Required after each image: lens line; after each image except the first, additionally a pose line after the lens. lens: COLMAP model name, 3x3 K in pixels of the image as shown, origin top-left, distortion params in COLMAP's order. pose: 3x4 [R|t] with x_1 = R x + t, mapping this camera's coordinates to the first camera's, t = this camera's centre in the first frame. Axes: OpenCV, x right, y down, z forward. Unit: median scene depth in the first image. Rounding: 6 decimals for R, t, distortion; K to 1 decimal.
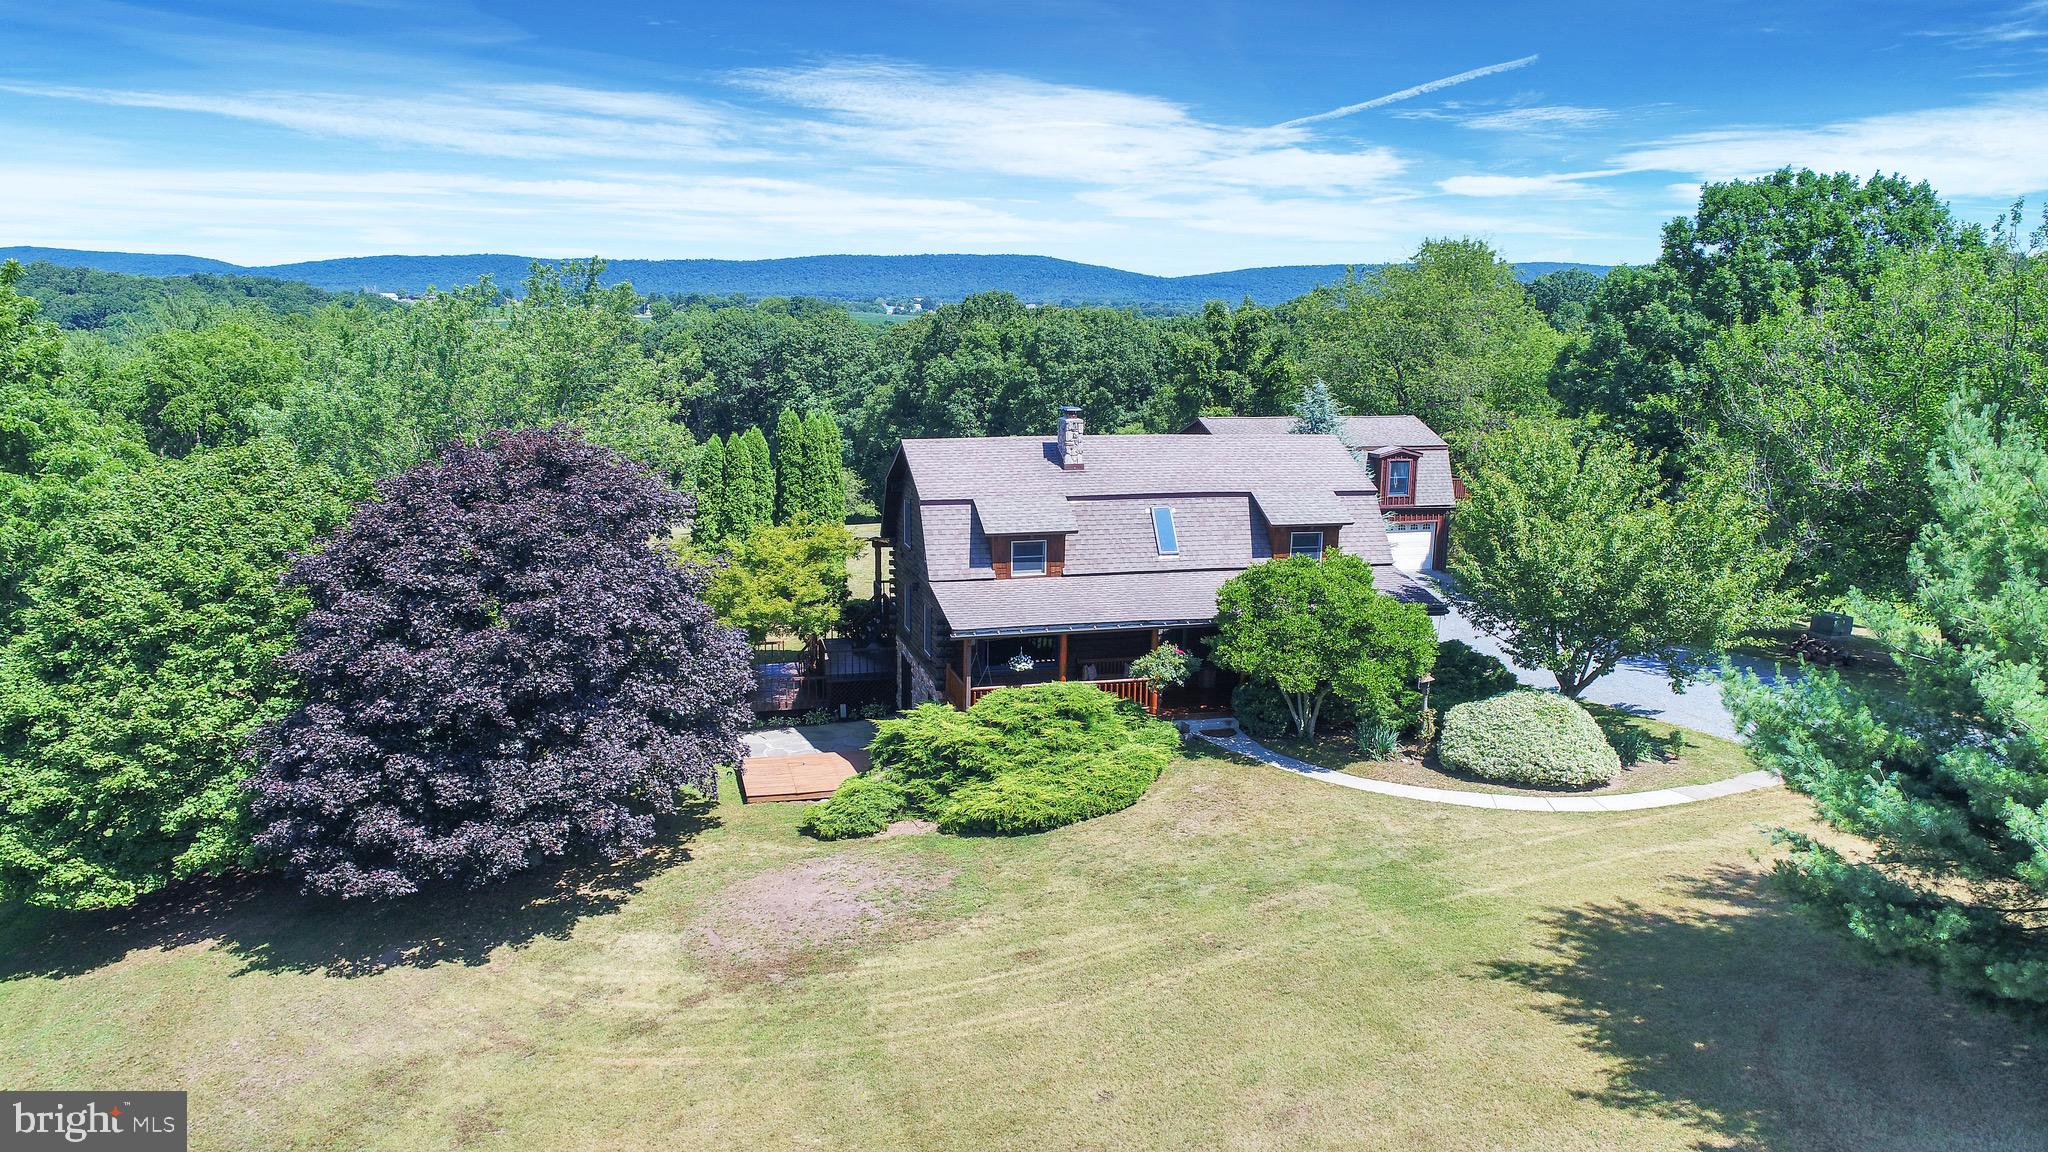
lens RADIAL K [[1374.4, 0, 1024.0], [0, 1374.4, 576.0], [0, 0, 1]] dist [0.002263, -0.002958]
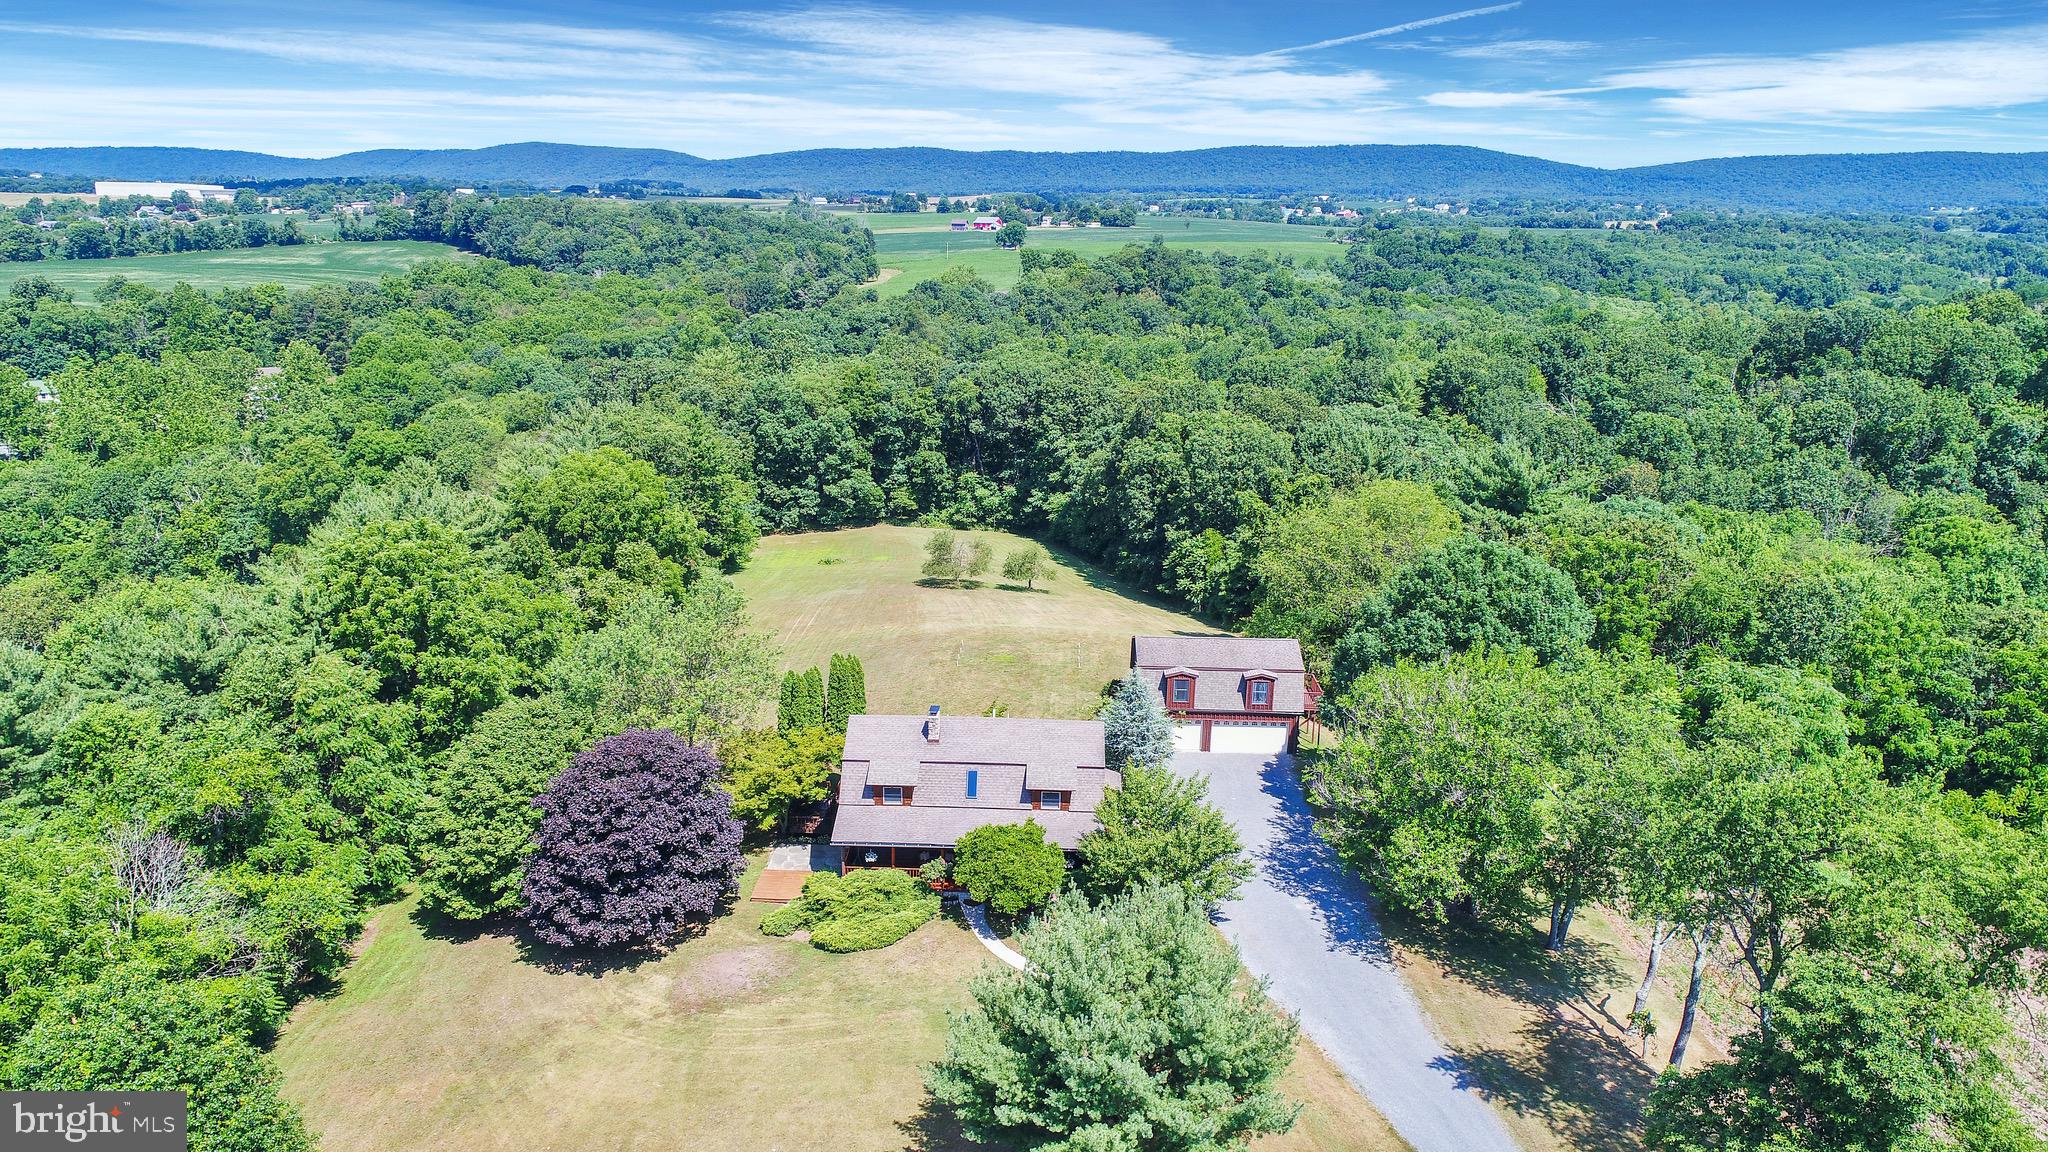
lens RADIAL K [[1374.4, 0, 1024.0], [0, 1374.4, 576.0], [0, 0, 1]] dist [0.002263, -0.002958]
pose [[0.958249, 0.081331, -0.274123, 0.700742], [-0.059700, 0.994473, 0.086363, -0.510140], [0.279632, -0.066392, 0.957809, -0.788294]]
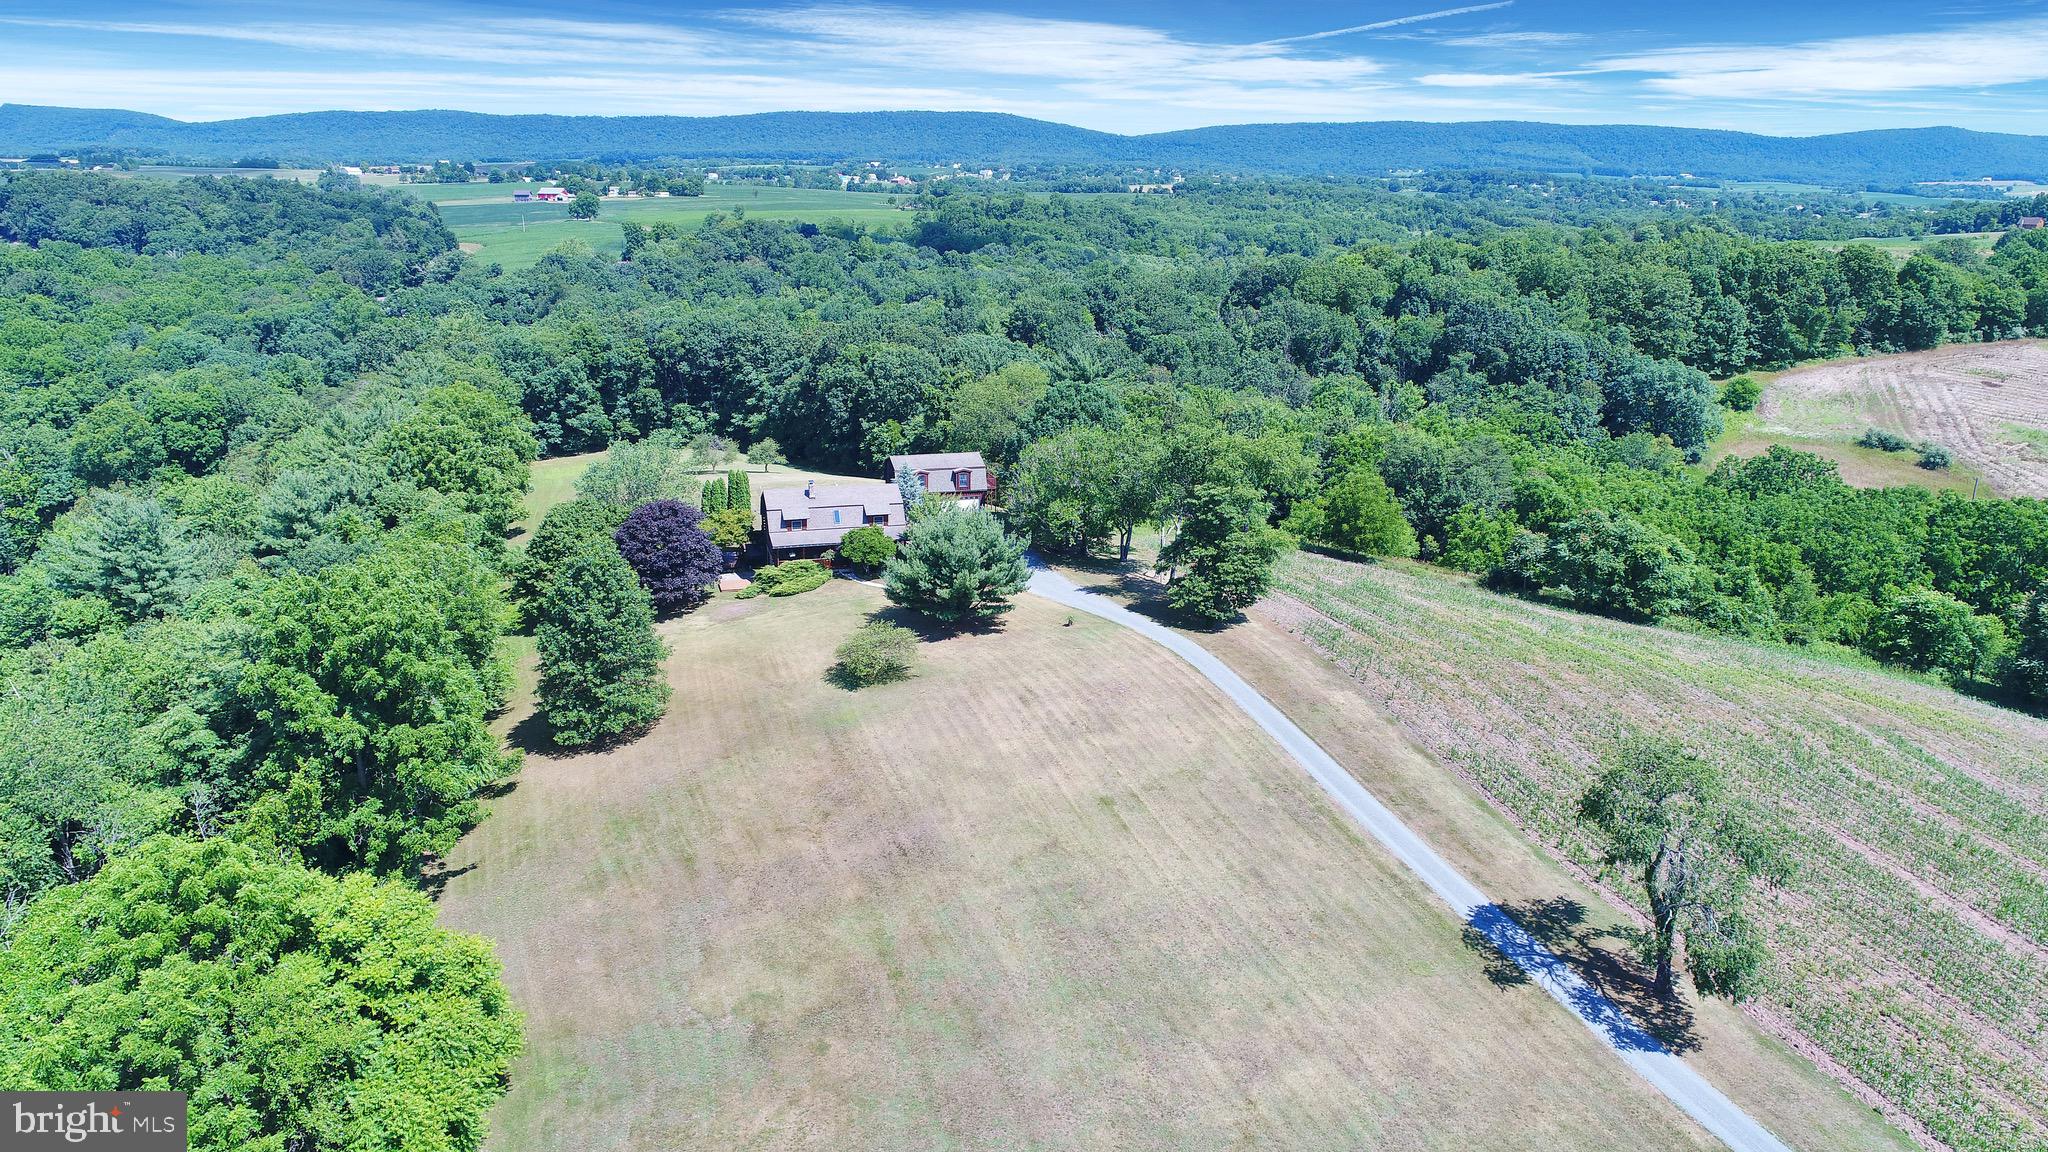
lens RADIAL K [[1374.4, 0, 1024.0], [0, 1374.4, 576.0], [0, 0, 1]] dist [0.002263, -0.002958]
pose [[0.999702, -0.004830, 0.023929, 0.538142], [0.002375, 0.994825, 0.101579, -0.259039], [-0.024296, -0.101492, 0.994540, -2.766640]]
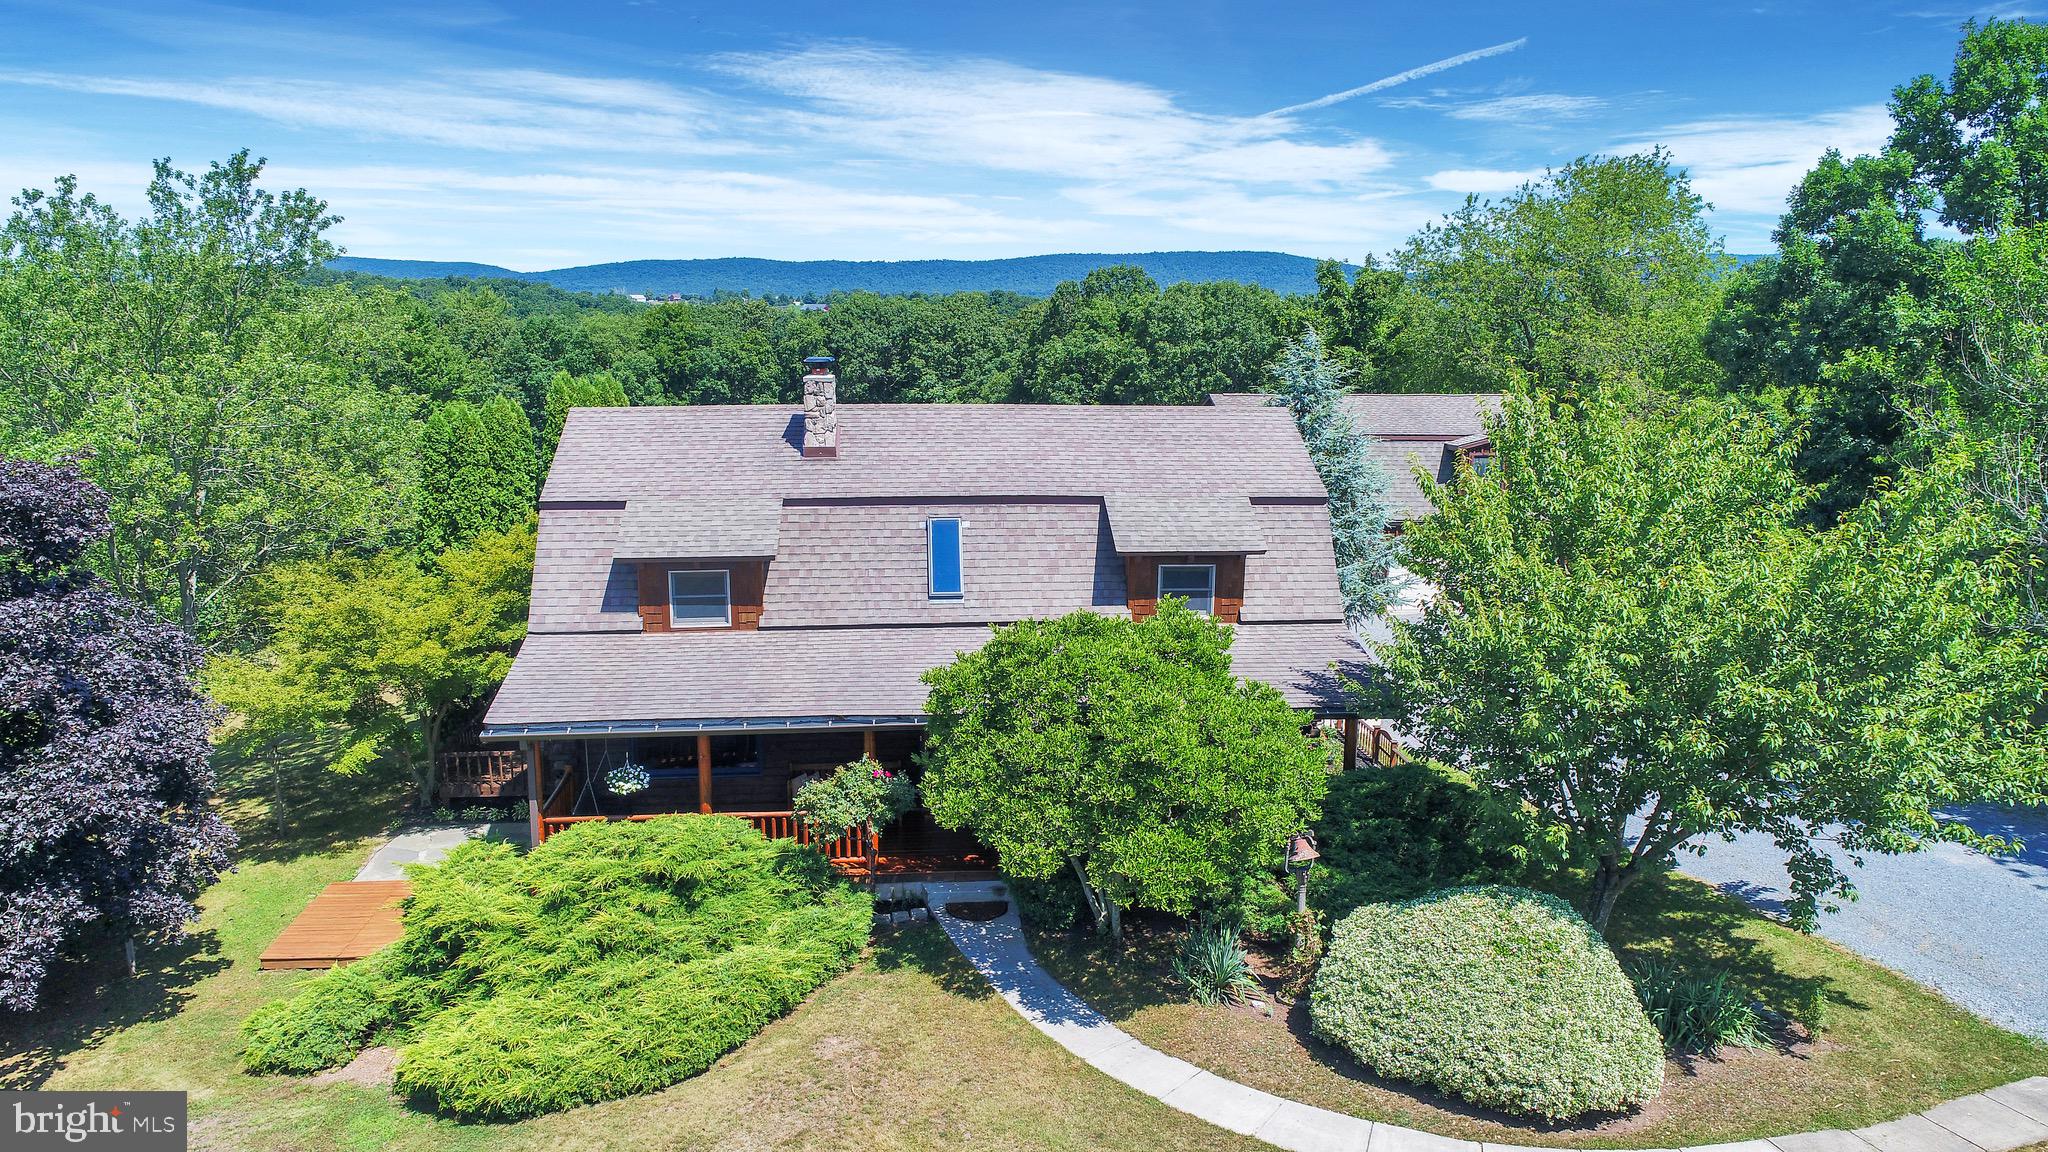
lens RADIAL K [[1370.0, 0, 1022.9], [0, 1370.0, 592.6], [0, 0, 1]] dist [0.002498, -0.000585]
pose [[0.986326, 0.026212, -0.162707, 0.252895], [-0.024078, 0.999596, 0.015078, -0.029489], [0.163037, -0.010955, 0.986559, 0.433609]]
